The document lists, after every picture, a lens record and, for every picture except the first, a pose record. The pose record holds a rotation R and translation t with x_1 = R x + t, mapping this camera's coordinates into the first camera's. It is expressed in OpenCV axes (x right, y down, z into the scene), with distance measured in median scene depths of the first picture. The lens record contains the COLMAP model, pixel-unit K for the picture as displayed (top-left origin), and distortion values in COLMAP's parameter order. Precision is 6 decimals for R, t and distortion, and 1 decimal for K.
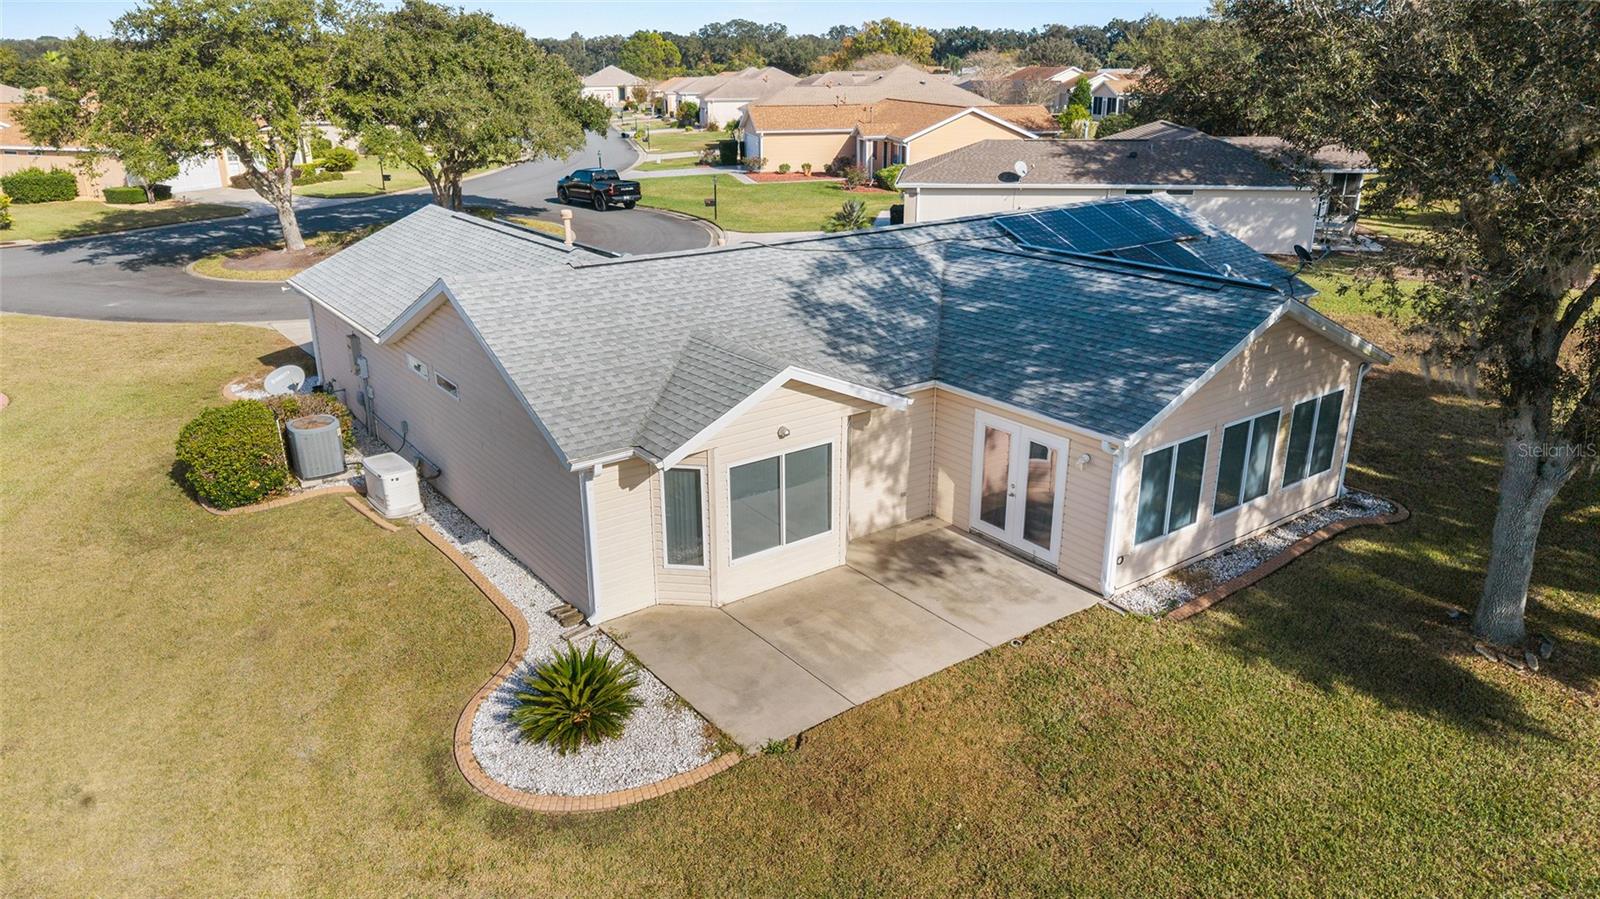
lens RADIAL K [[1080.2, 0, 800.0], [0, 1080.2, 449.5], [0, 0, 1]] dist [0.078121, -0.123432]
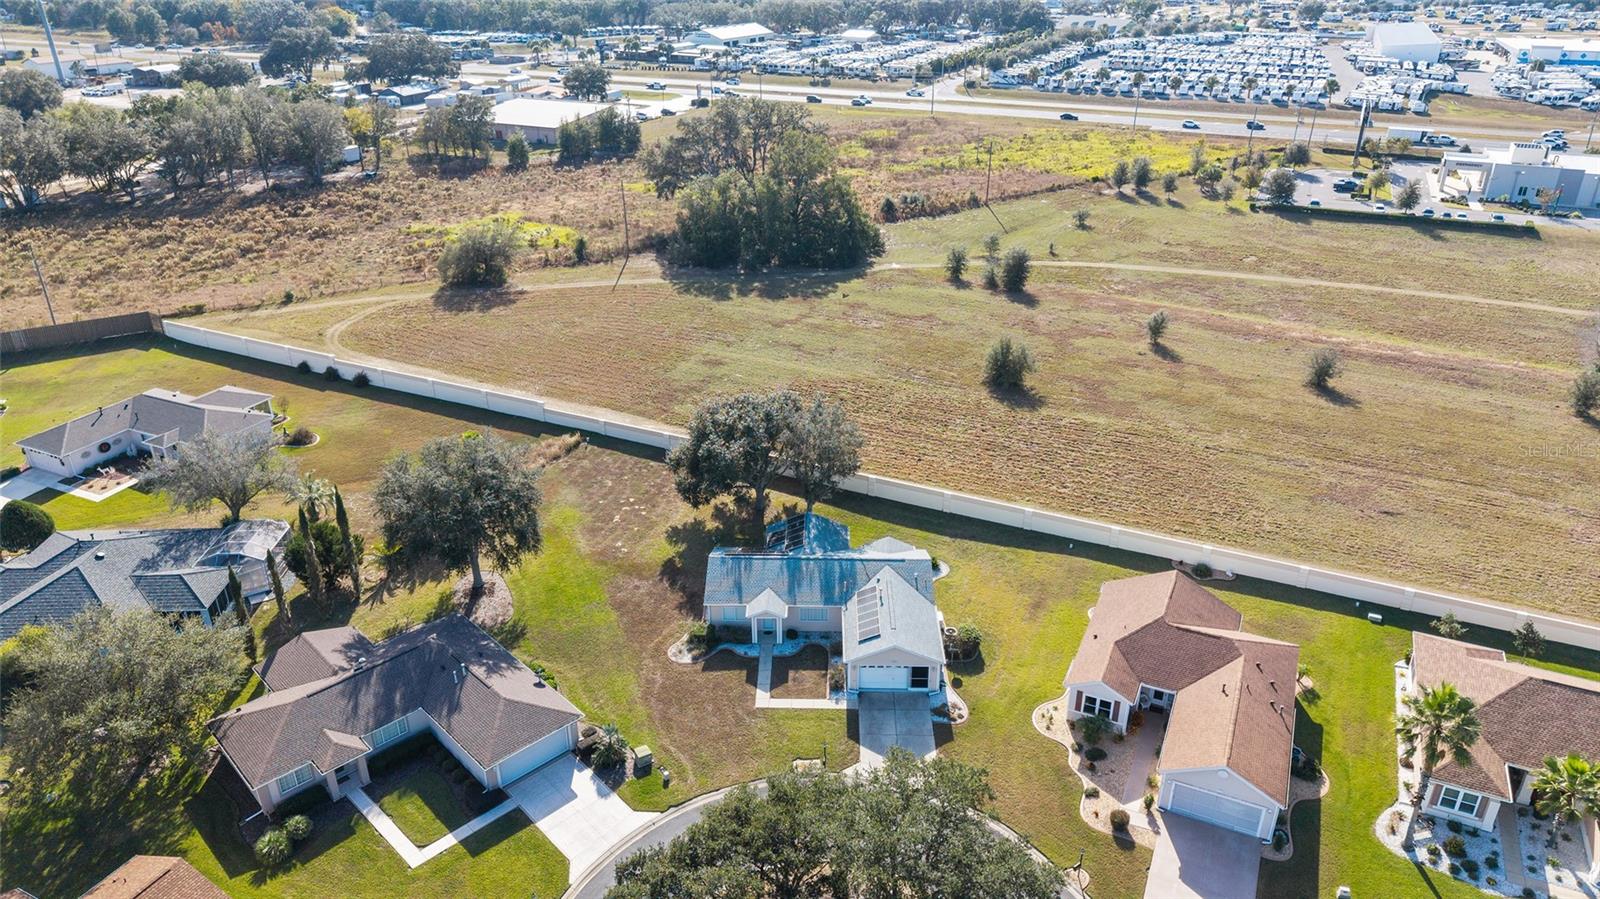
lens RADIAL K [[1080.2, 0, 800.0], [0, 1080.2, 449.5], [0, 0, 1]] dist [0.078121, -0.123432]
pose [[-0.793246, -0.252433, 0.554111, -2.563505], [0.202936, 0.748387, 0.631454, -3.939040], [-0.574089, 0.613347, -0.542427, 3.844275]]
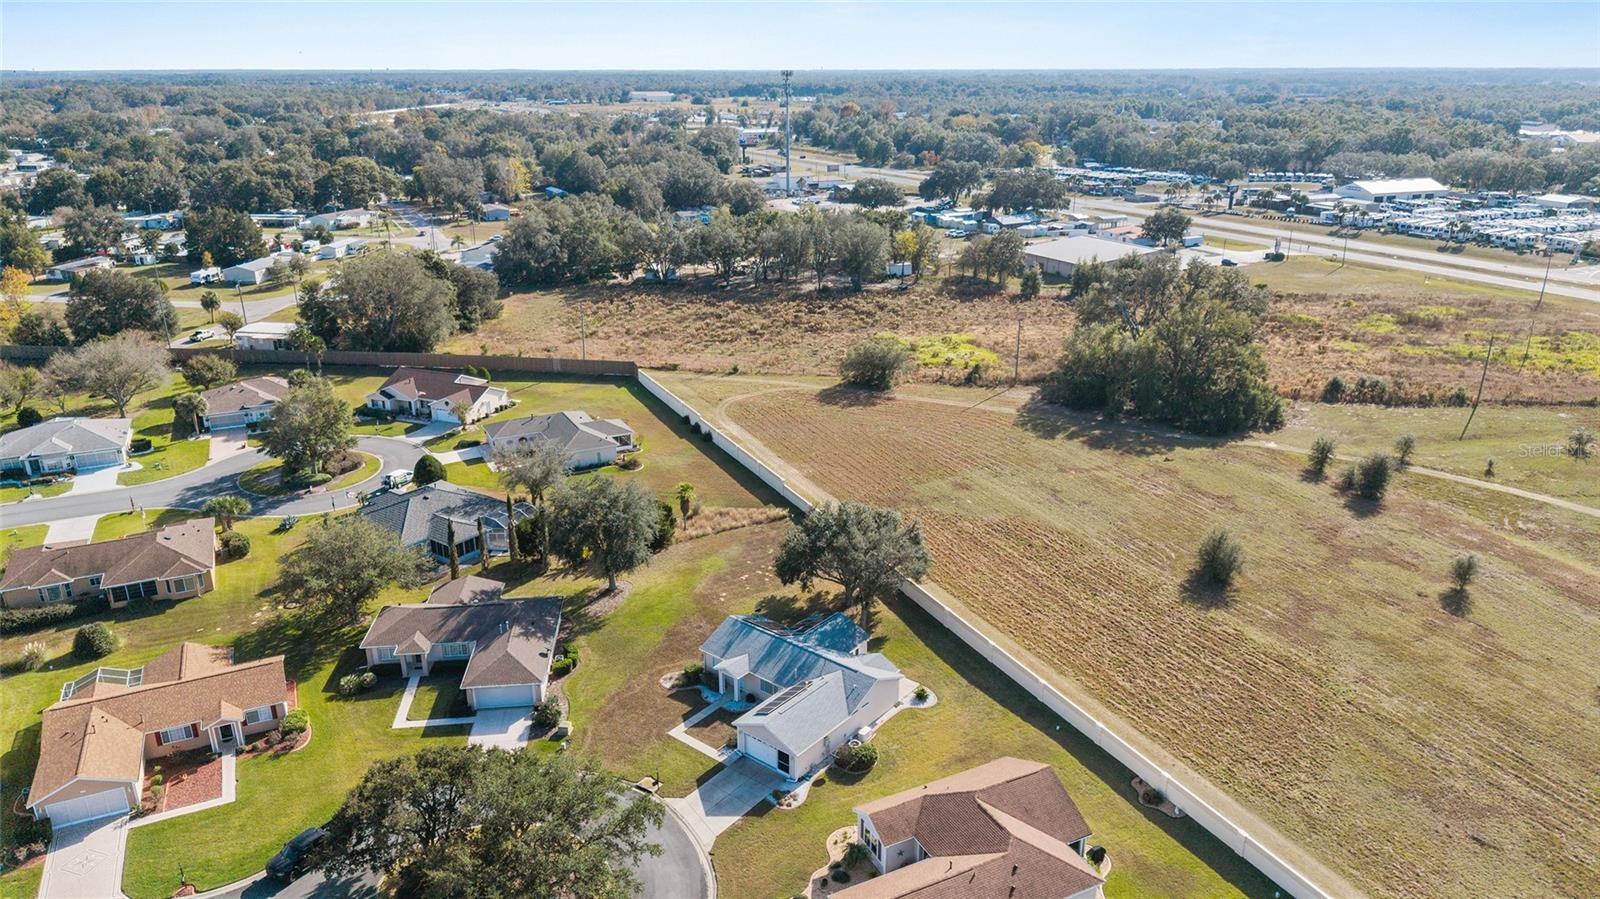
lens RADIAL K [[1080.2, 0, 800.0], [0, 1080.2, 449.5], [0, 0, 1]] dist [0.078121, -0.123432]
pose [[-0.241976, -0.312942, 0.918431, -5.073092], [0.311911, 0.871230, 0.379037, -3.483761], [-0.918781, 0.378186, -0.113206, 1.565758]]
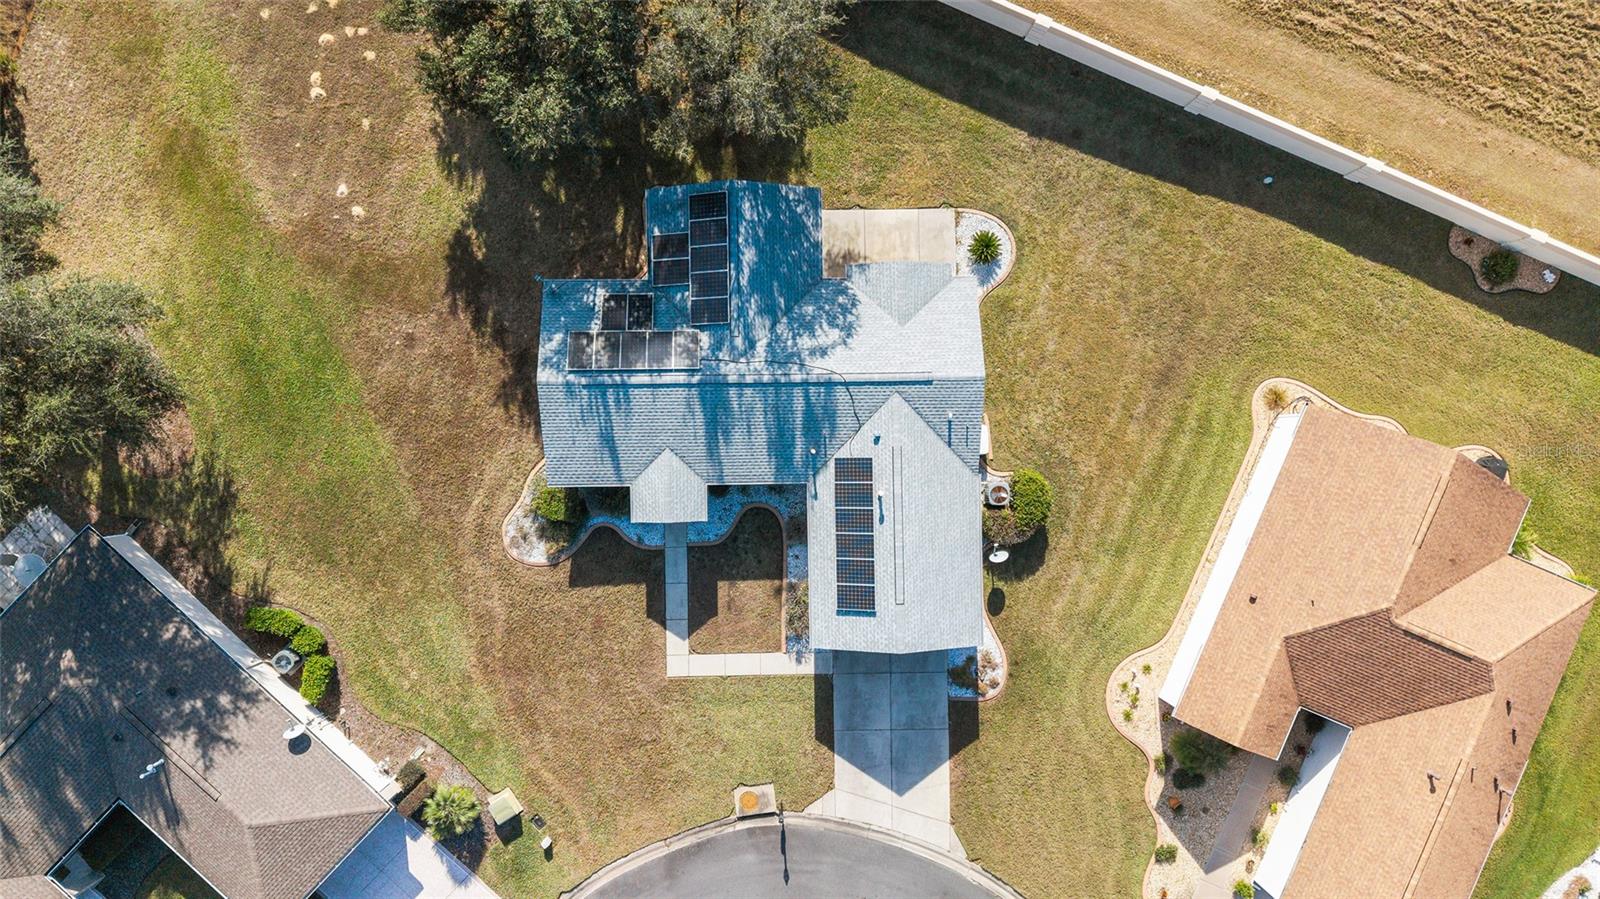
lens RADIAL K [[1080.2, 0, 800.0], [0, 1080.2, 449.5], [0, 0, 1]] dist [0.078121, -0.123432]
pose [[-0.814480, -0.579938, -0.017166, -0.020383], [0.168626, -0.264925, 0.949410, -2.740720], [-0.555147, 0.770381, 0.313569, 0.568589]]
